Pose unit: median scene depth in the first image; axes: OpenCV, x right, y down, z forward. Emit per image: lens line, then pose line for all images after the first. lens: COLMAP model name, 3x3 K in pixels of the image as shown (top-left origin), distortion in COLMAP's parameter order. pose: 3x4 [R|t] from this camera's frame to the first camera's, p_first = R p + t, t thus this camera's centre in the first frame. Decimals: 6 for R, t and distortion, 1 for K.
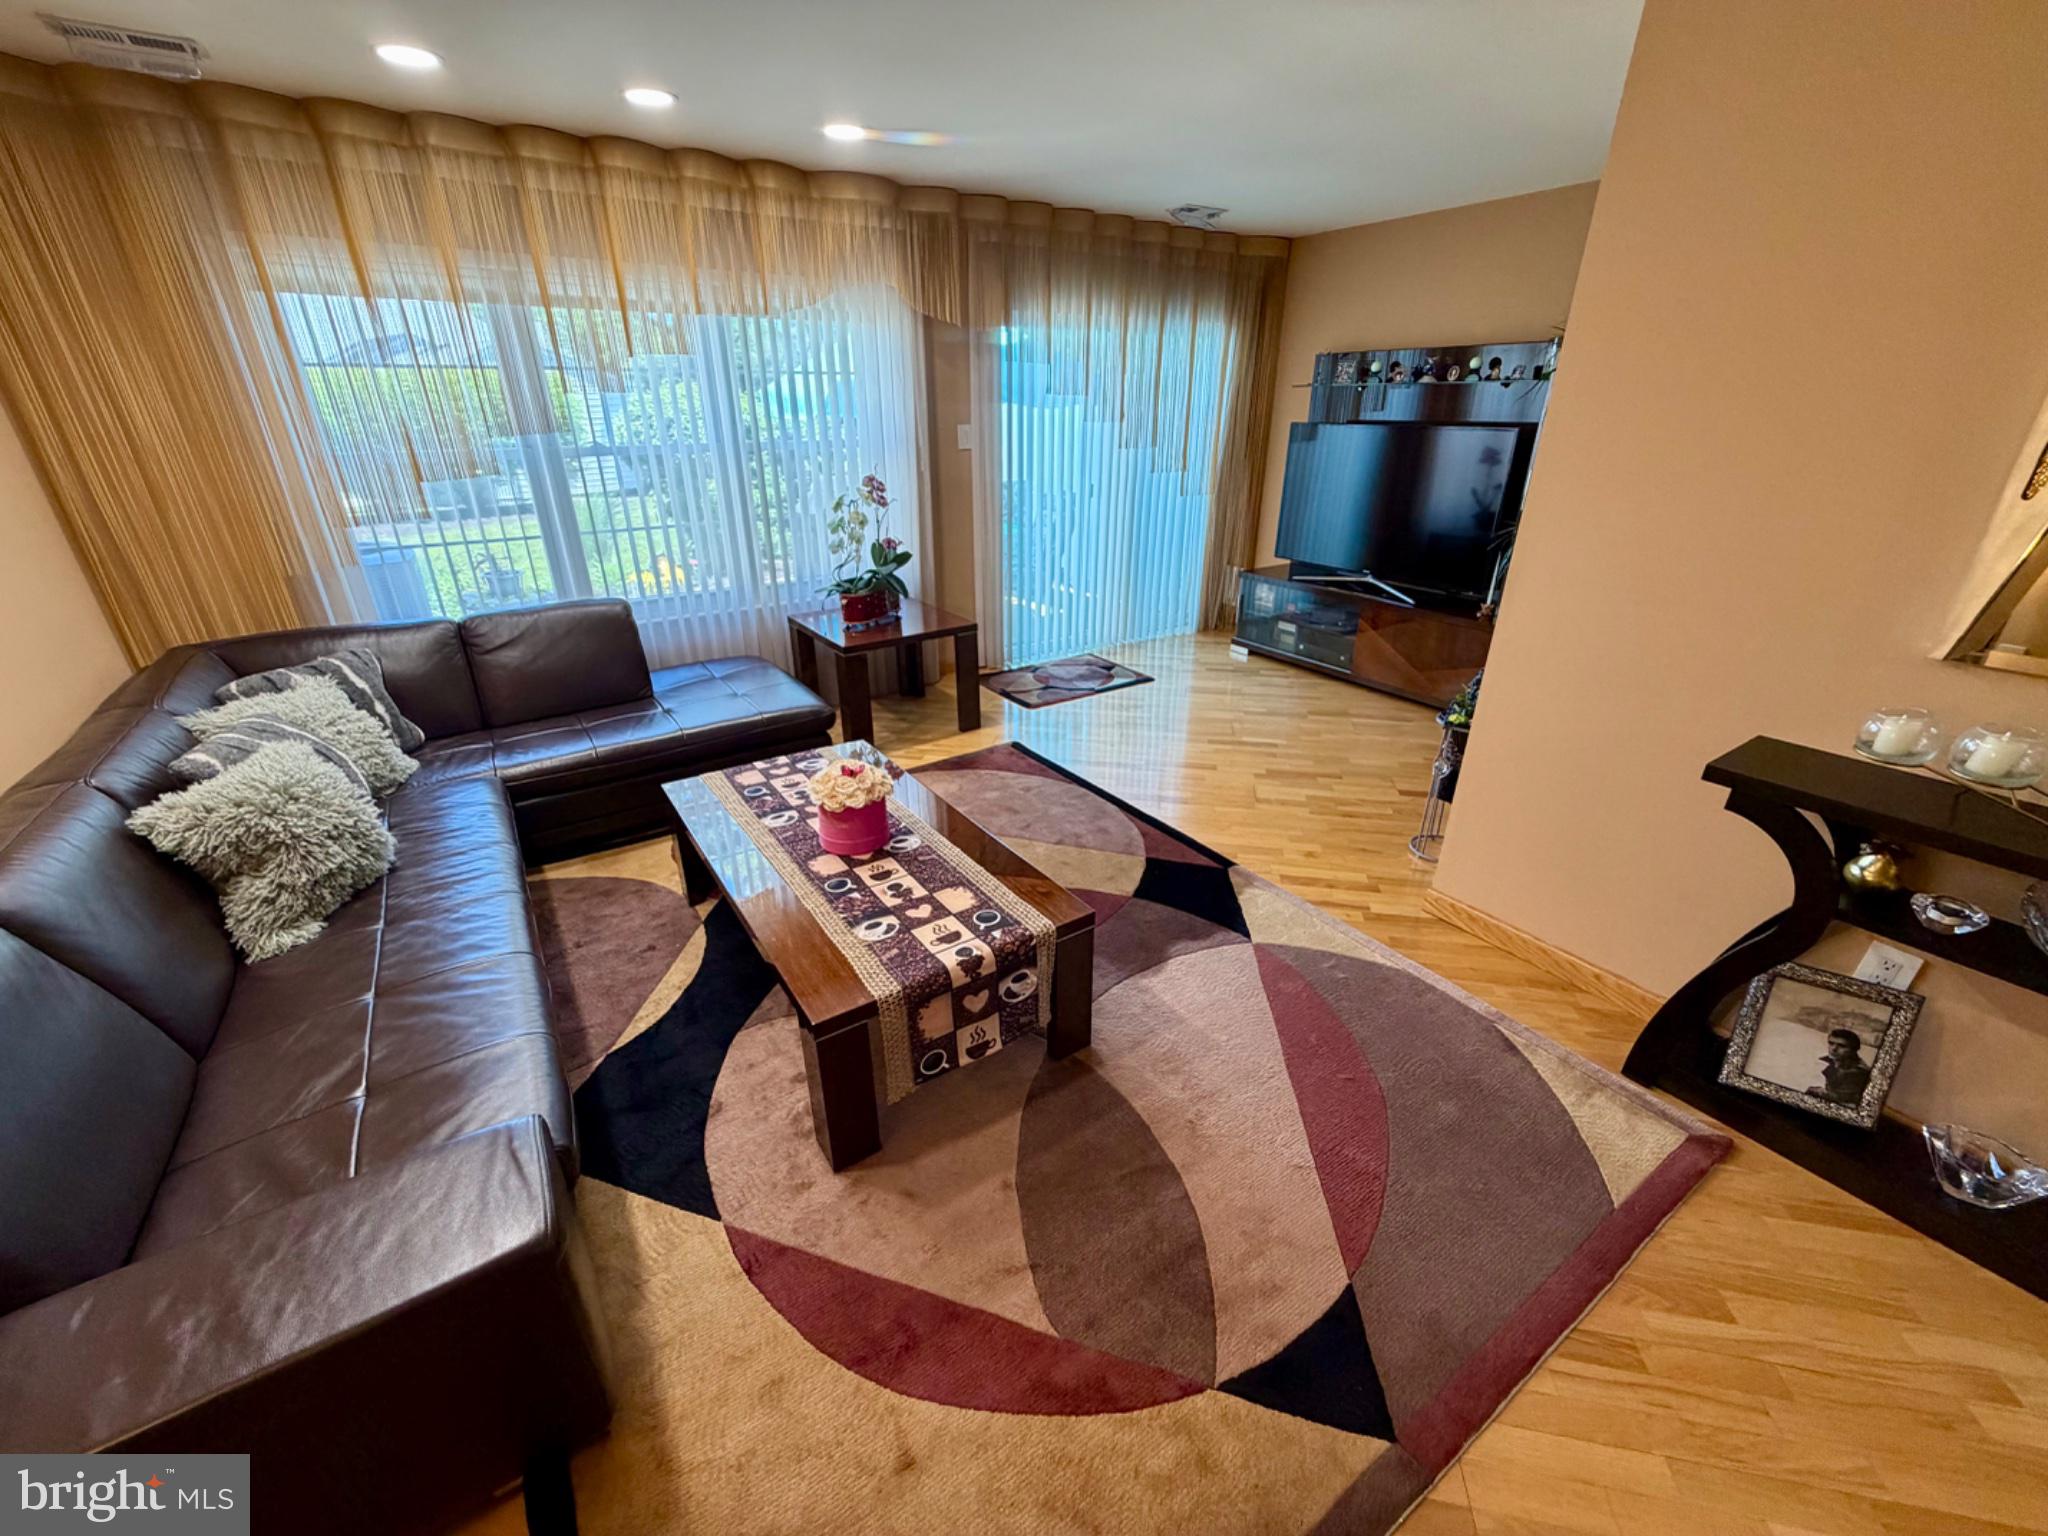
lens RADIAL K [[815.7, 0, 1015.8], [0, 815.7, 766.0], [0, 0, 1]] dist [0.000332, 0.000191]
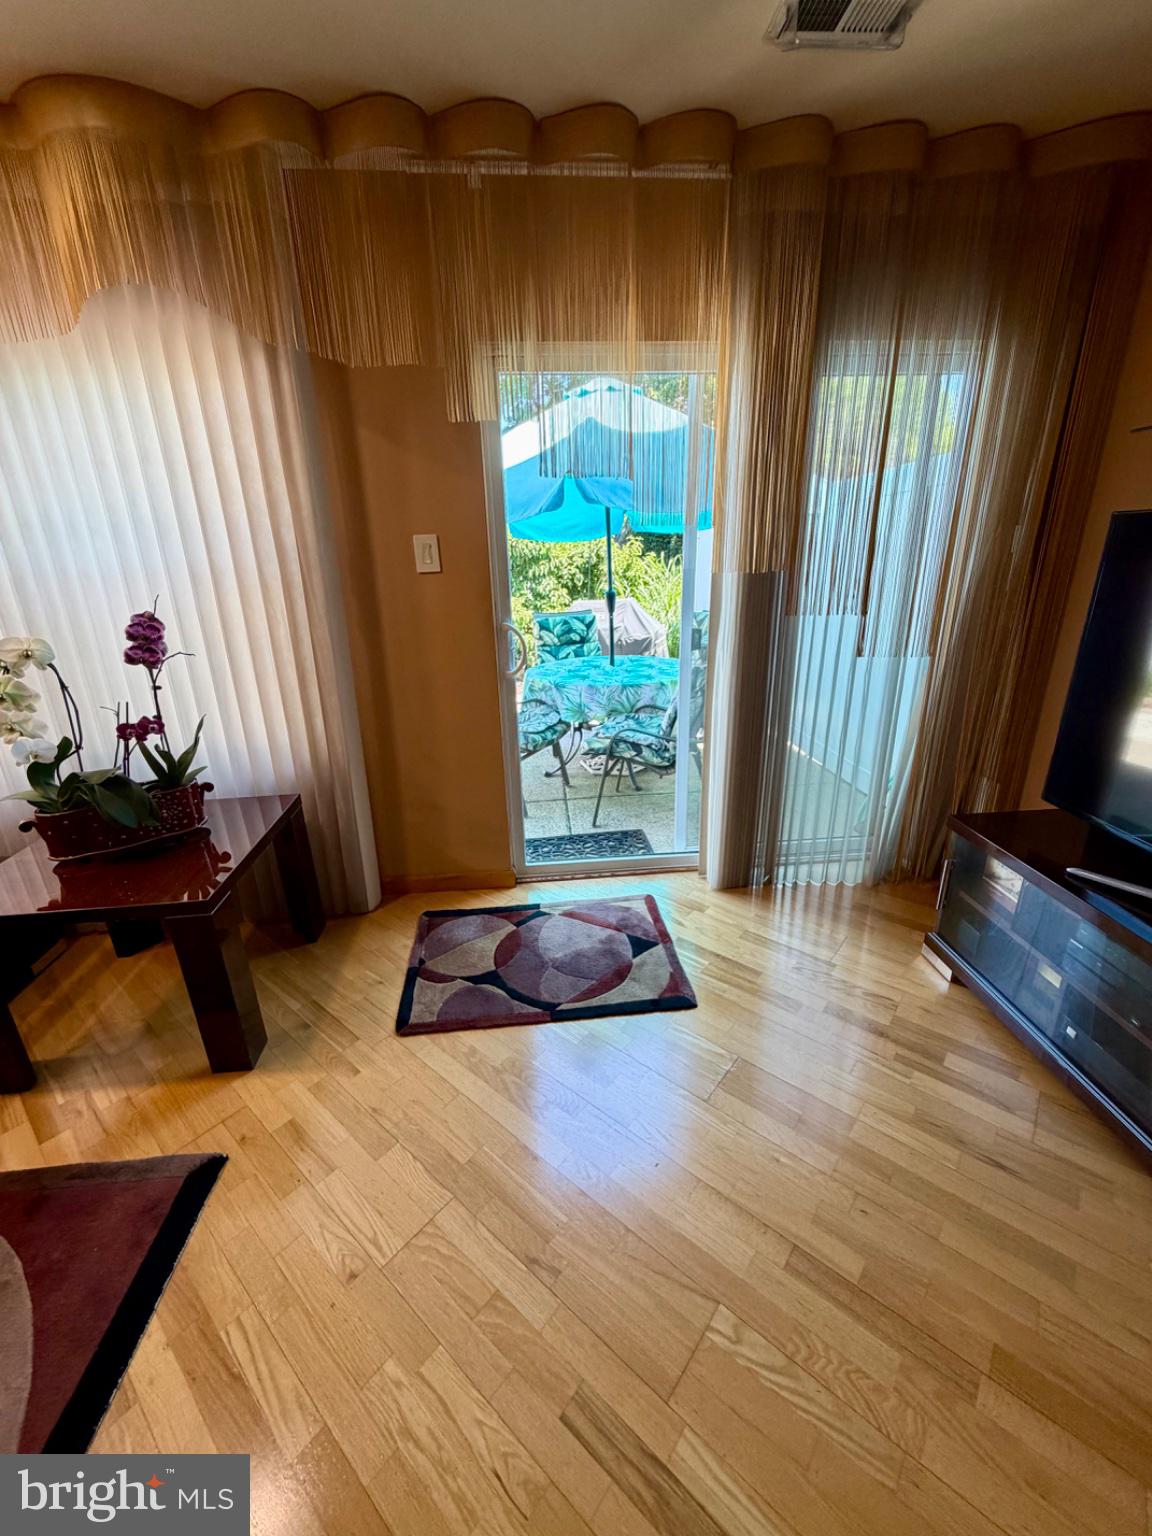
lens RADIAL K [[611.7, 0, 574.0], [0, 611.7, 749.6], [0, 0, 1]] dist [0.000332, 0.000191]
pose [[0.872239, 0.133971, -0.470373, 0.496287], [-0.176696, 0.983112, -0.047649, -0.443293], [0.456046, 0.124674, 0.881180, 1.148282]]
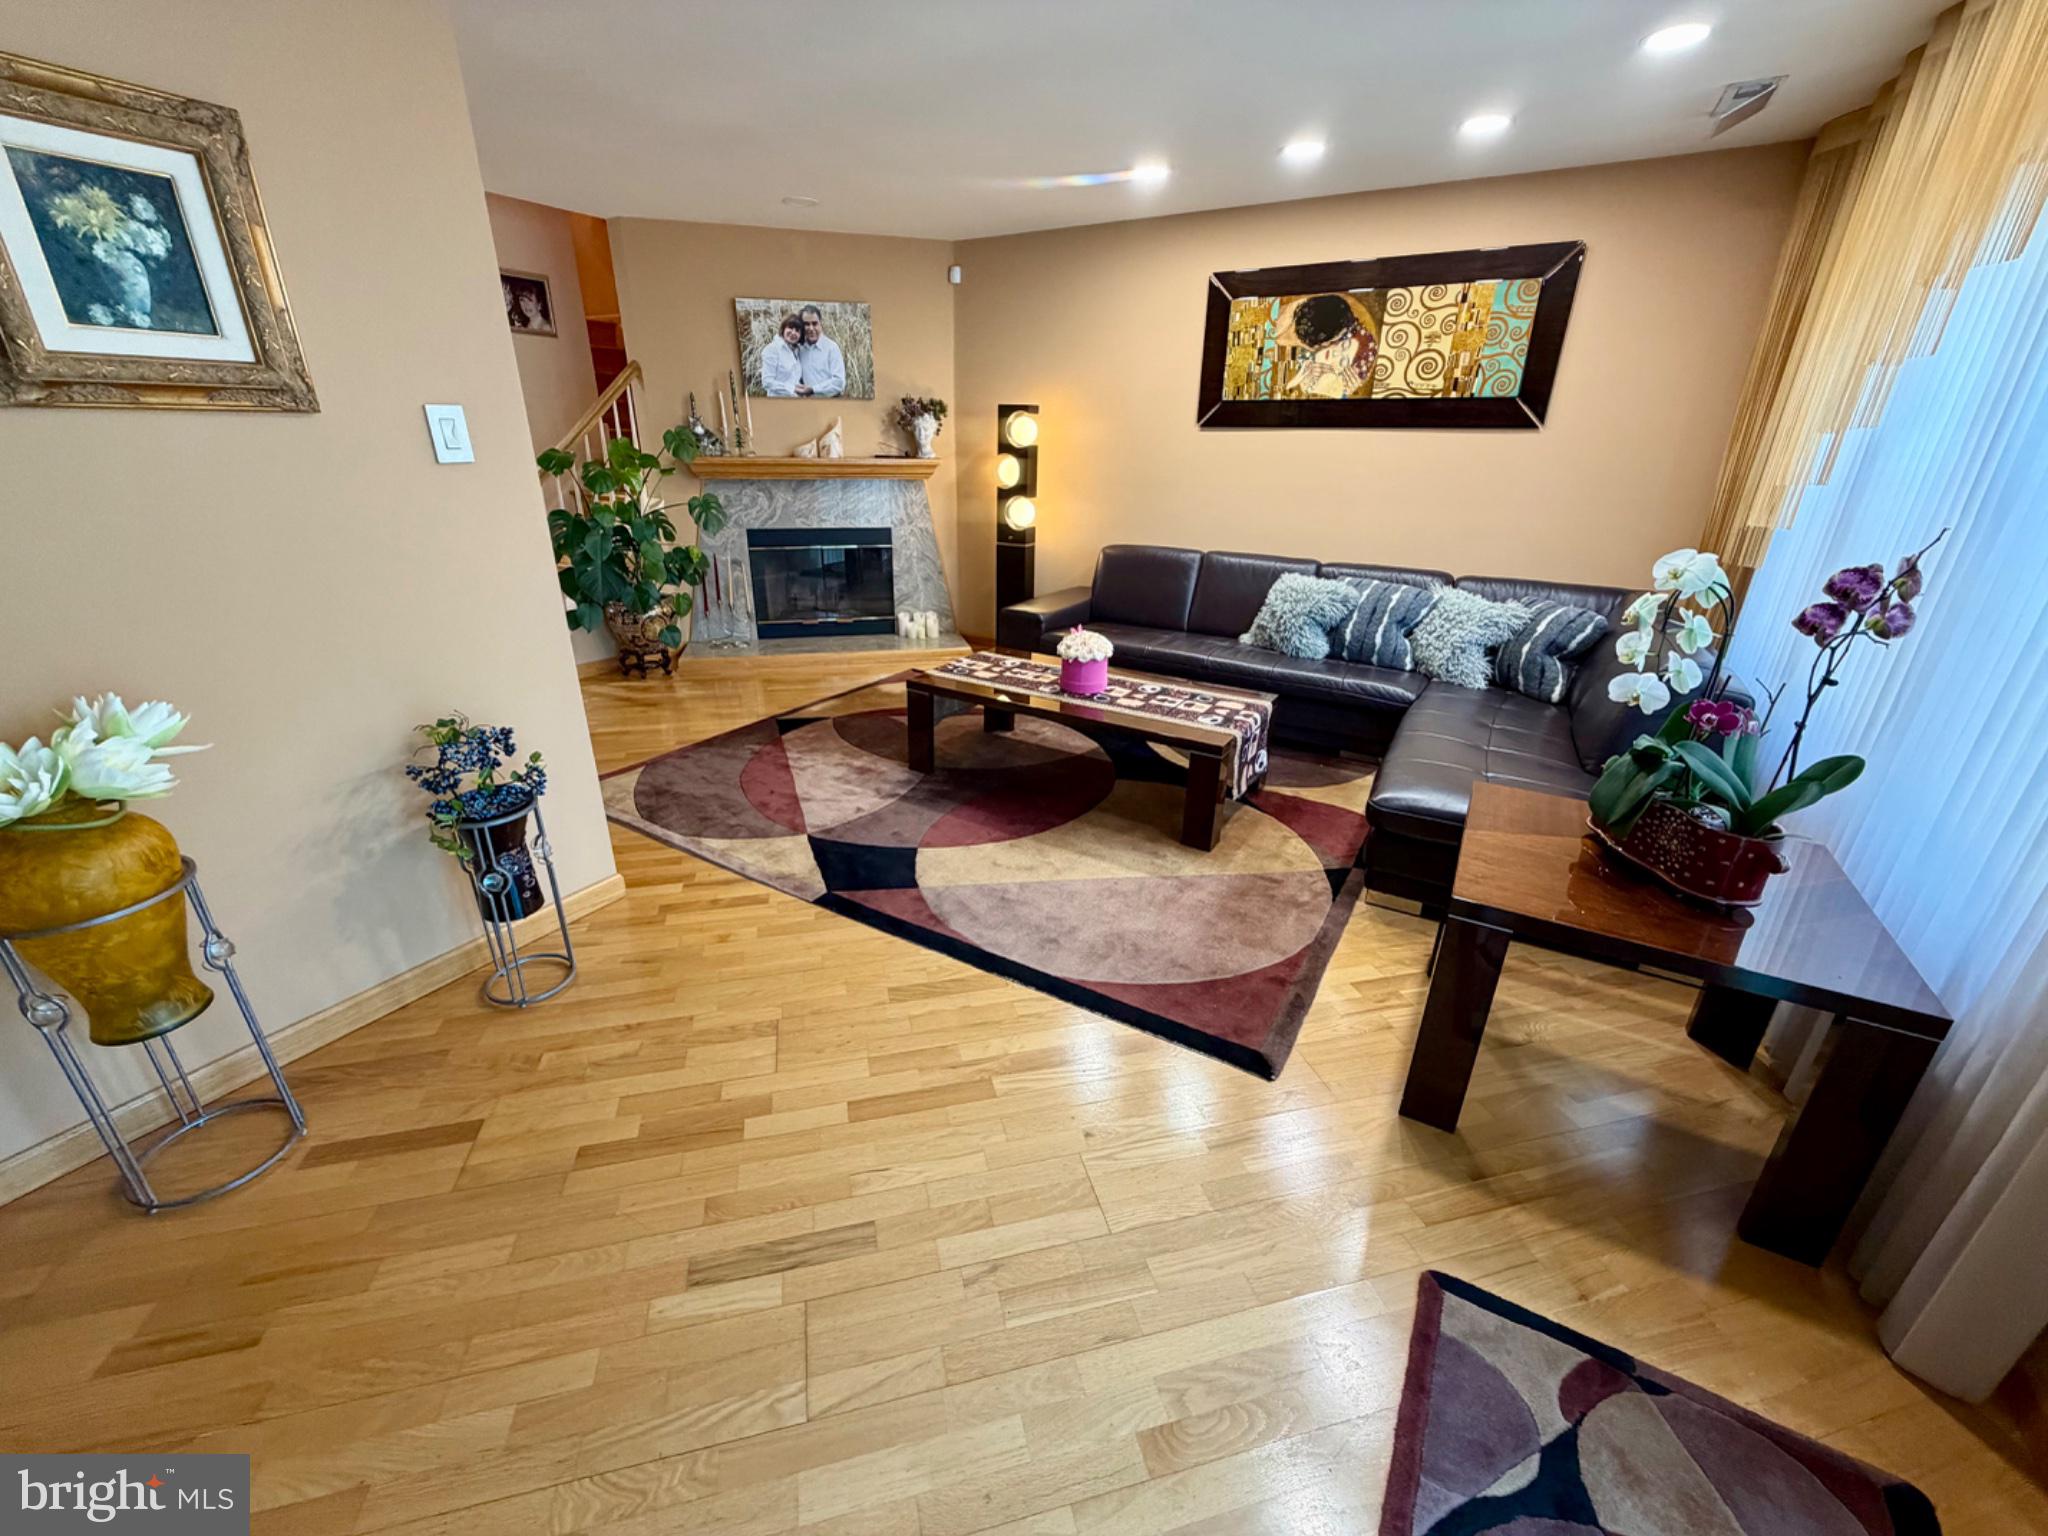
lens RADIAL K [[815.7, 0, 1014.2], [0, 815.7, 764.8], [0, 0, 1]] dist [0.000332, 0.000191]
pose [[-0.904974, 0.149452, -0.398355, 0.456859], [-0.185637, 0.703759, 0.685756, -0.697789], [0.382833, 0.694541, -0.609140, 1.705549]]
